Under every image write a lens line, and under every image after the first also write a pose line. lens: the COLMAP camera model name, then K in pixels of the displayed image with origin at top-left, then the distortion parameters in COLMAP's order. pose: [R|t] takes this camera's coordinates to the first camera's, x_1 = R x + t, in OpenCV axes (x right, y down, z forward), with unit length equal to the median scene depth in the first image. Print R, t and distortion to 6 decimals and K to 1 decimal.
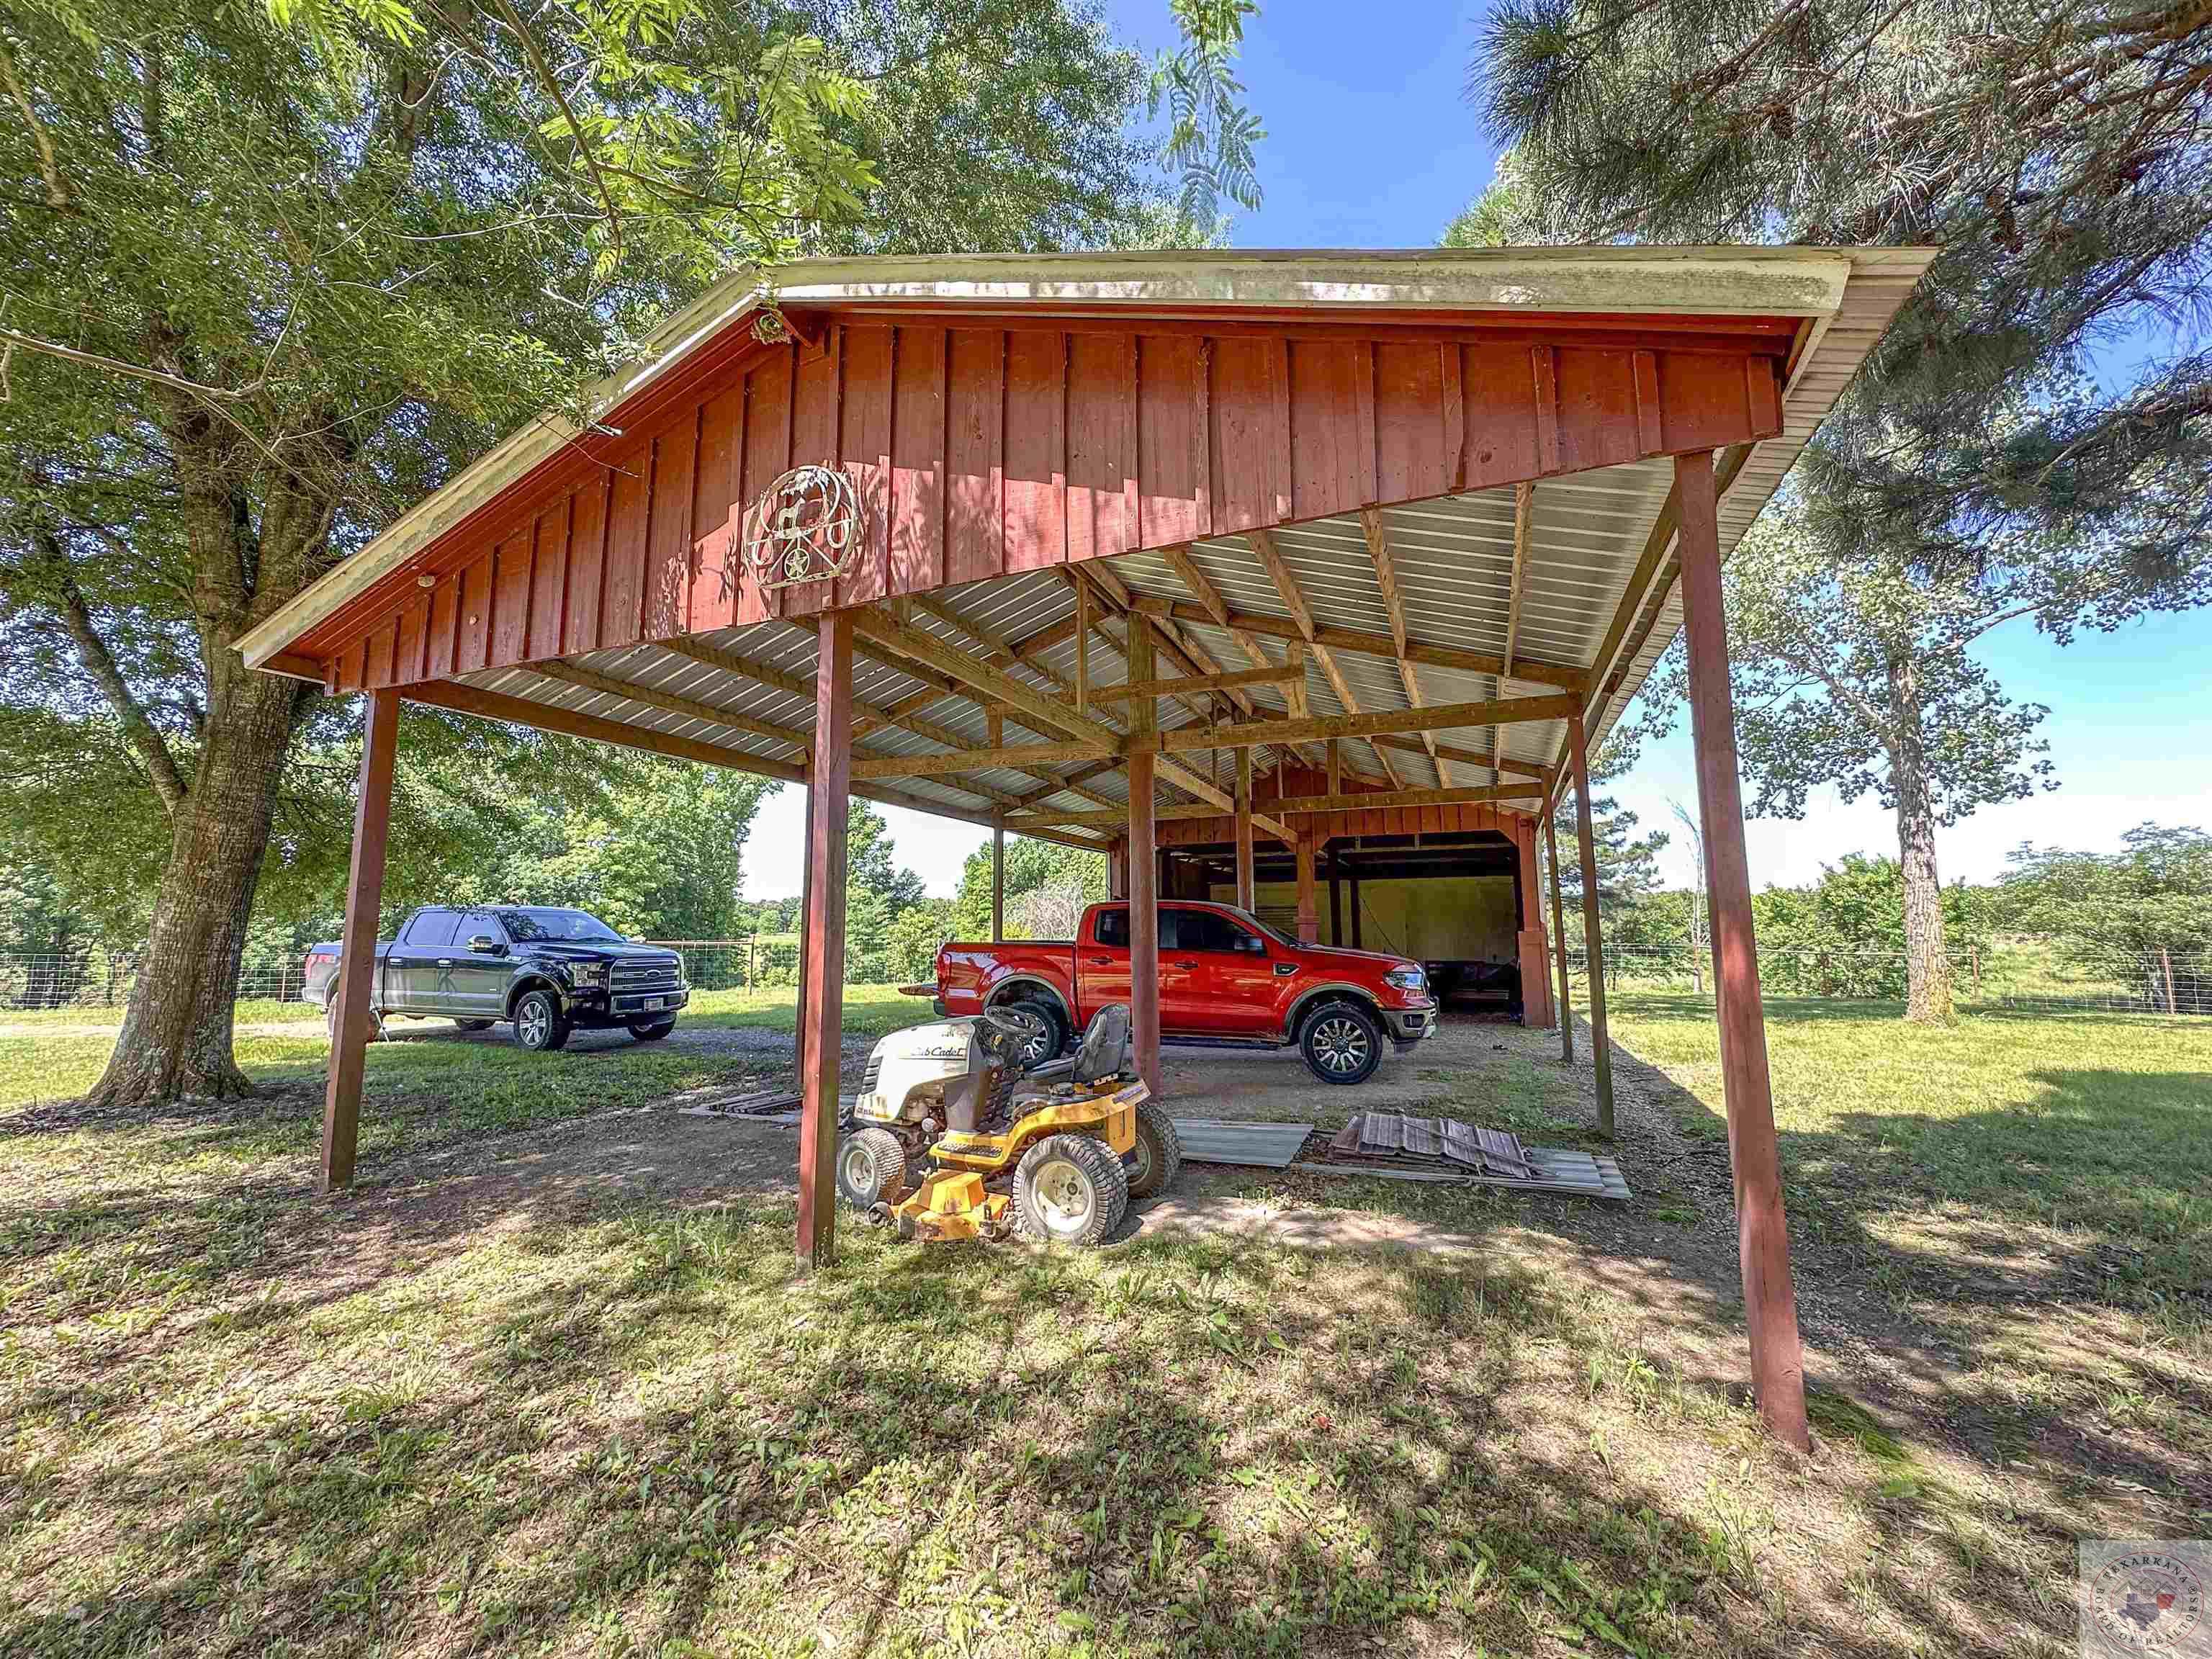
lens RADIAL K [[885.4, 0, 1106.9], [0, 885.4, 830.1], [0, 0, 1]] dist [-0.003337, 0.001103]
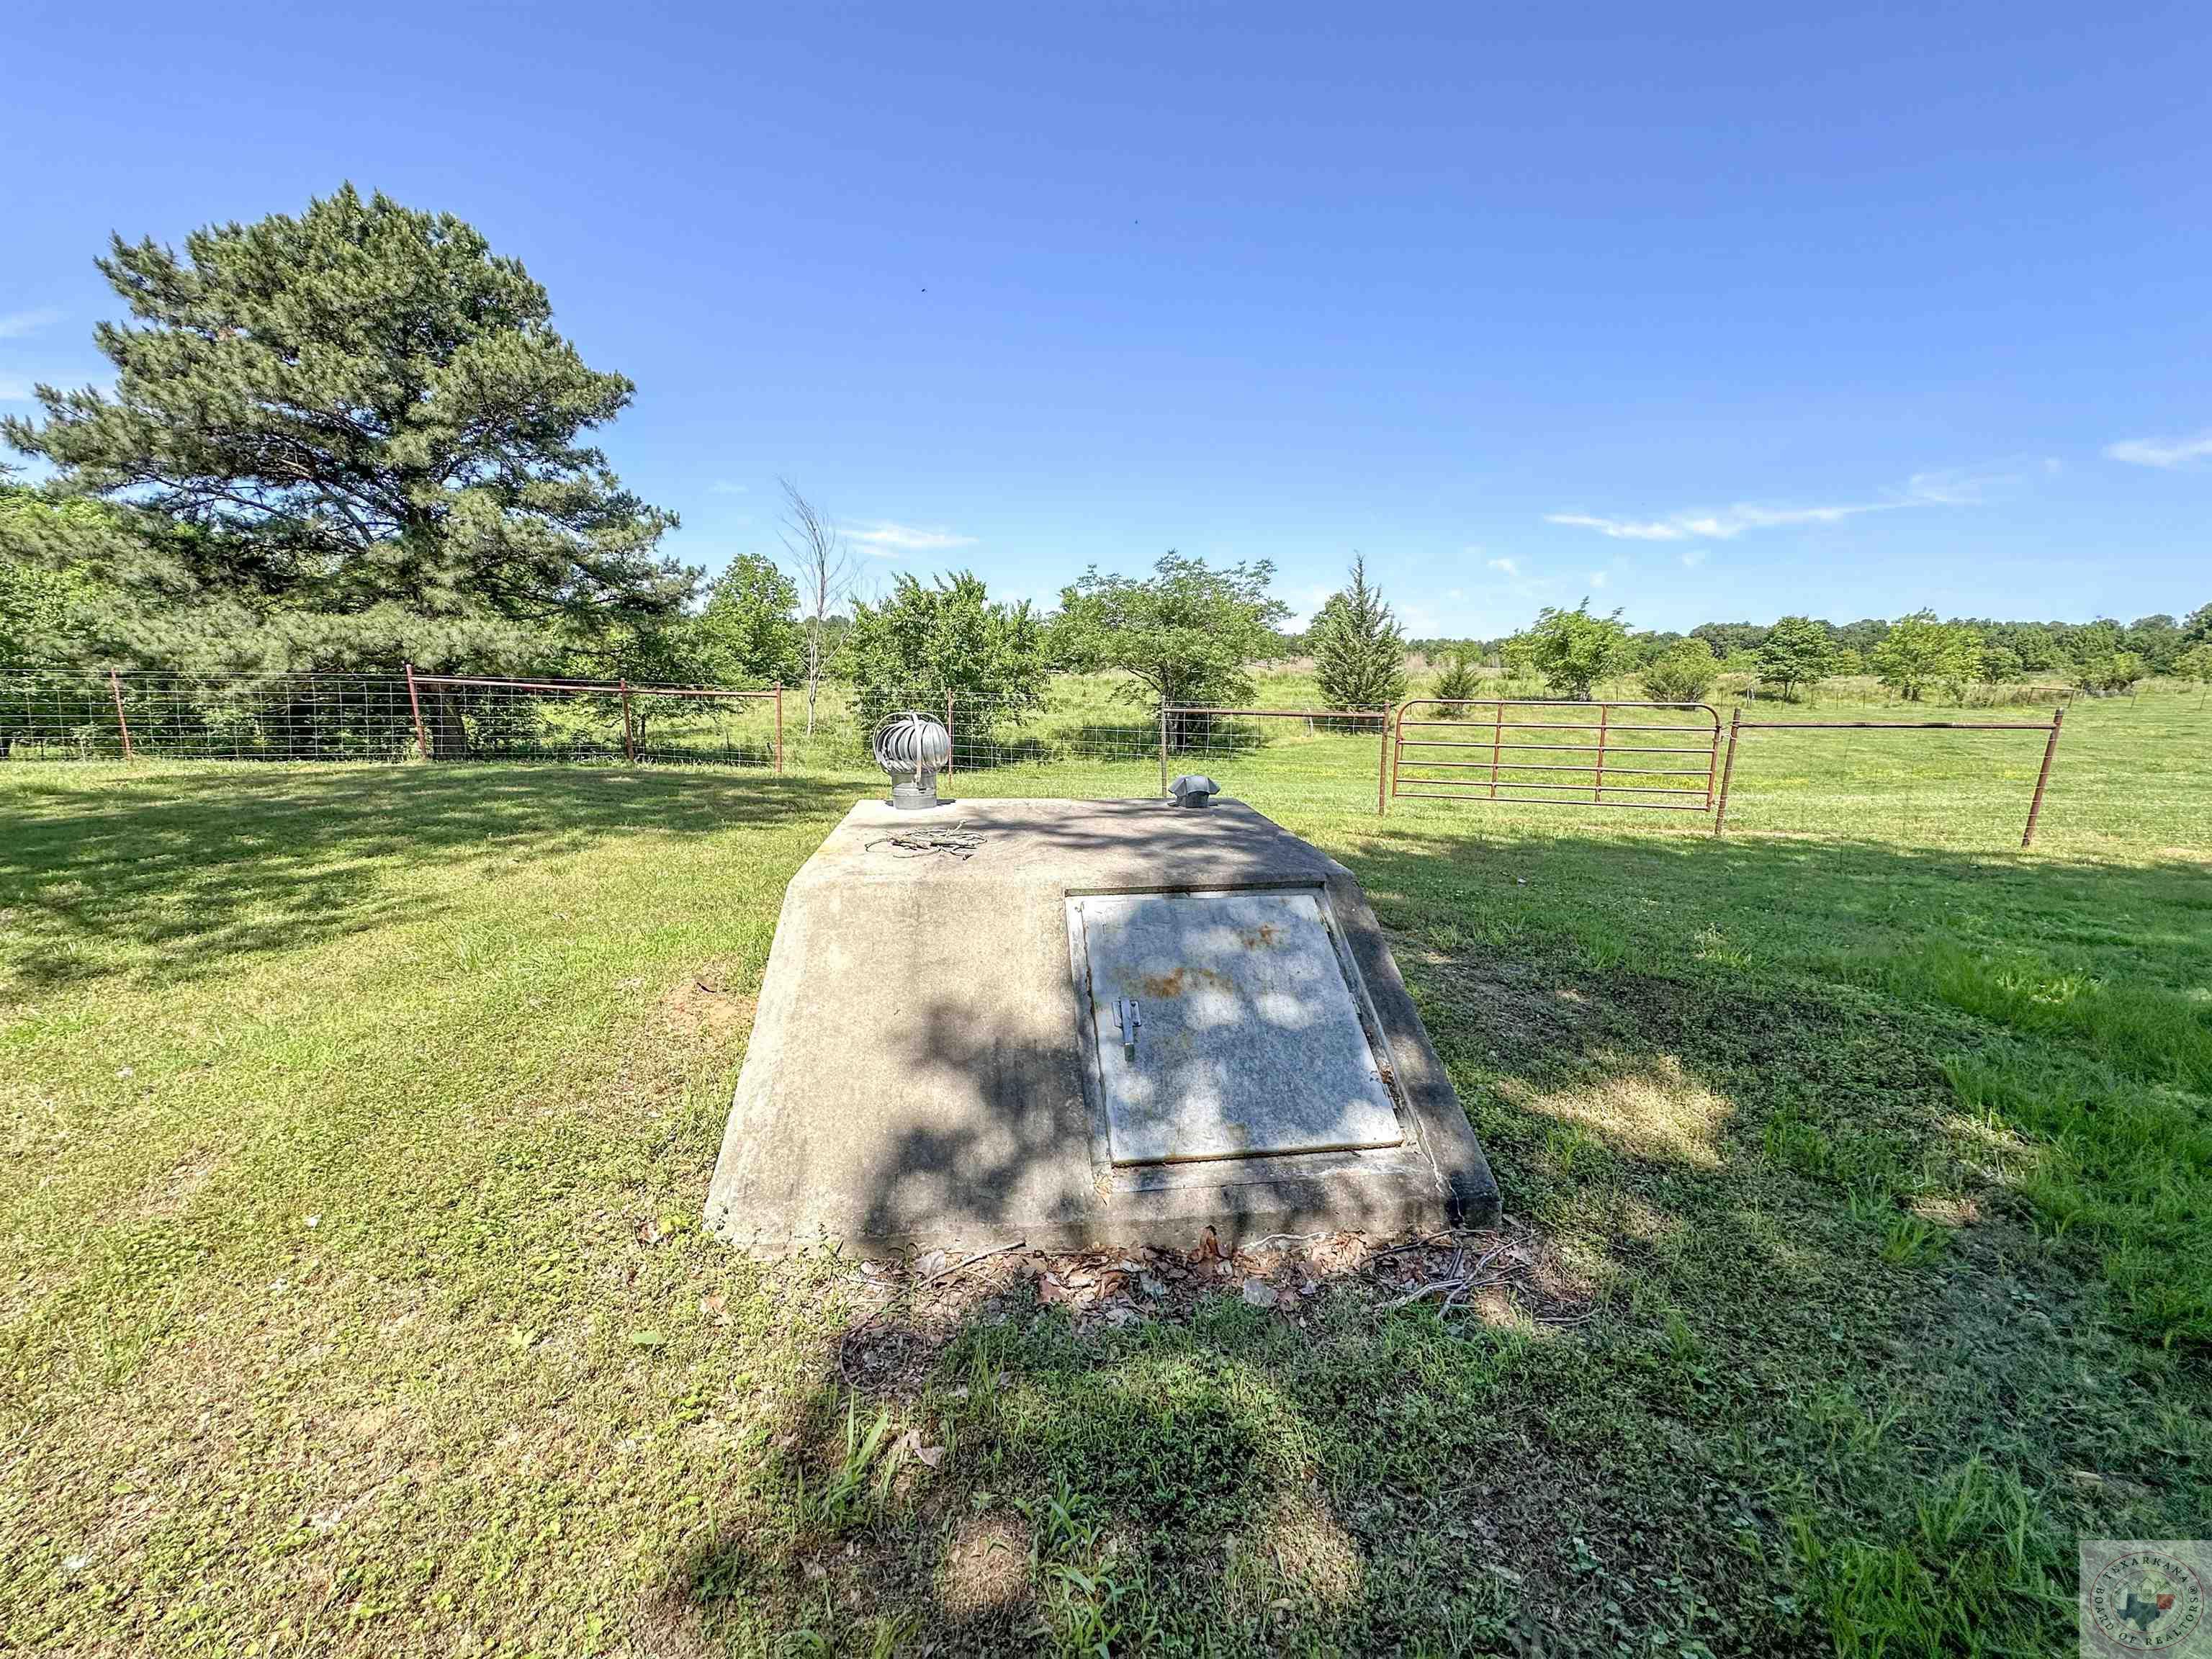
lens RADIAL K [[885.4, 0, 1108.2], [0, 885.4, 823.9], [0, 0, 1]] dist [-0.003337, 0.001103]
pose [[0.795951, -0.092909, 0.598189, 0.506784], [-0.090544, 0.958765, 0.269392, 0.023625], [-0.598551, -0.268585, 0.754718, 0.219863]]
